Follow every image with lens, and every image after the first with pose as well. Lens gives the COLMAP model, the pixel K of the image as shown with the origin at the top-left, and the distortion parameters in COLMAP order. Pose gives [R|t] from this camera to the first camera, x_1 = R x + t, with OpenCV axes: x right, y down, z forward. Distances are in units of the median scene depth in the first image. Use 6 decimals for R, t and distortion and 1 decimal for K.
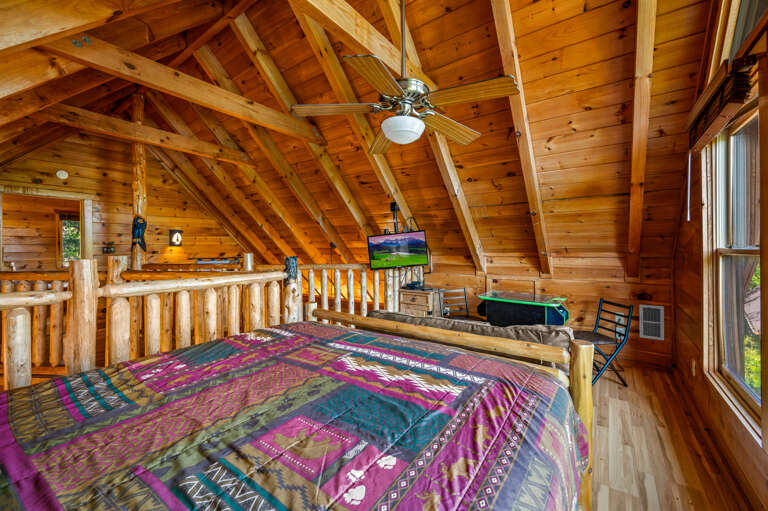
lens RADIAL K [[308.2, 0, 384.0], [0, 308.2, 255.5], [0, 0, 1]] dist [-0.001572, -0.000113]
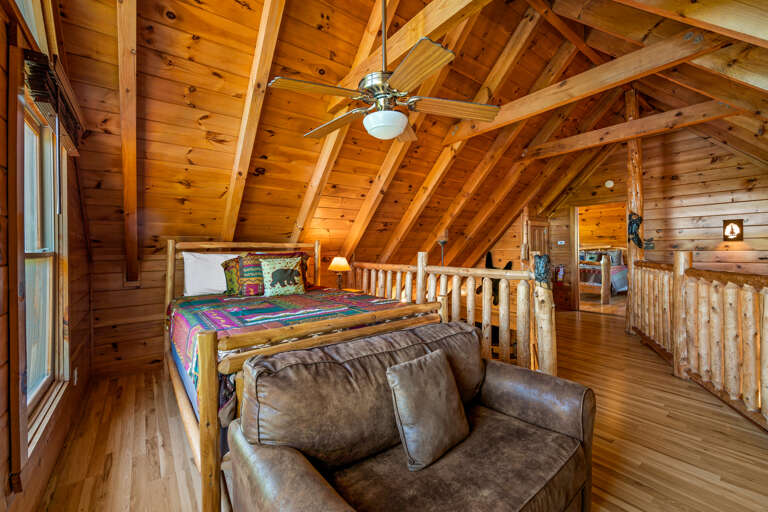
lens RADIAL K [[308.2, 0, 384.0], [0, 308.2, 256.0], [0, 0, 1]] dist [-0.001572, -0.000113]
pose [[-0.273004, 0.034196, -0.961405, 0.394257], [-0.014363, 0.999112, 0.039616, -0.013292], [0.961906, 0.024624, -0.272270, 0.497551]]
